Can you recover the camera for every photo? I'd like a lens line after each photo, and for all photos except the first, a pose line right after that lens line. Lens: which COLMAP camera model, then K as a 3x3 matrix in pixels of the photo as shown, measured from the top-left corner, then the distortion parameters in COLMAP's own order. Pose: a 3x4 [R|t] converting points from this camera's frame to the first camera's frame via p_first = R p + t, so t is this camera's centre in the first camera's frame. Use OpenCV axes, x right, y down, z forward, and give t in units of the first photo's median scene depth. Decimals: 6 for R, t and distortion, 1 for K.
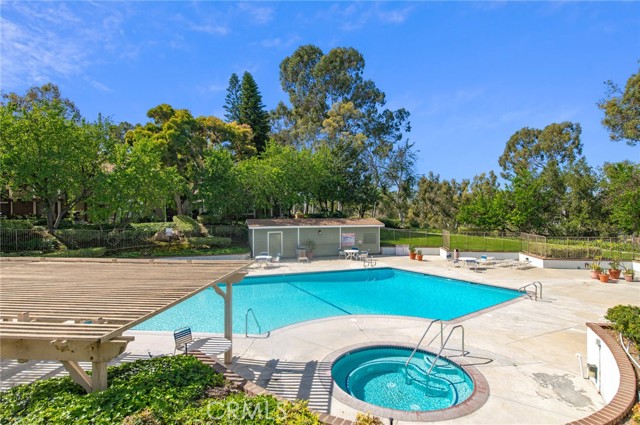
lens RADIAL K [[370.1, 0, 319.9], [0, 370.1, 213.2], [0, 0, 1]] dist [0.001937, -0.000448]
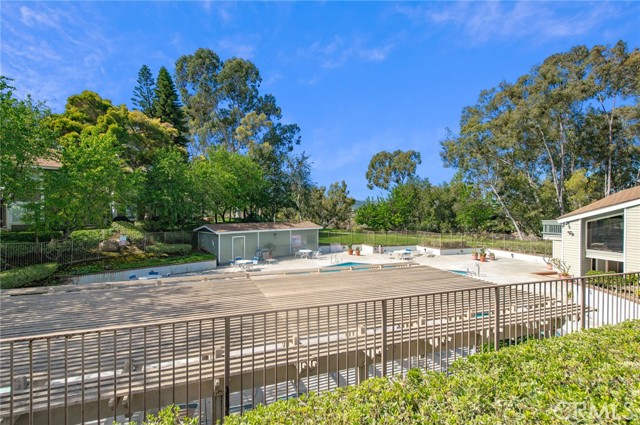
lens RADIAL K [[348.5, 0, 319.9], [0, 348.5, 212.6], [0, 0, 1]] dist [-0.000994, -0.000583]
pose [[0.865657, -0.000025, 0.500638, -0.316699], [-0.001116, 0.999997, 0.001980, -0.013923], [-0.500637, -0.002273, 0.865654, 0.034372]]
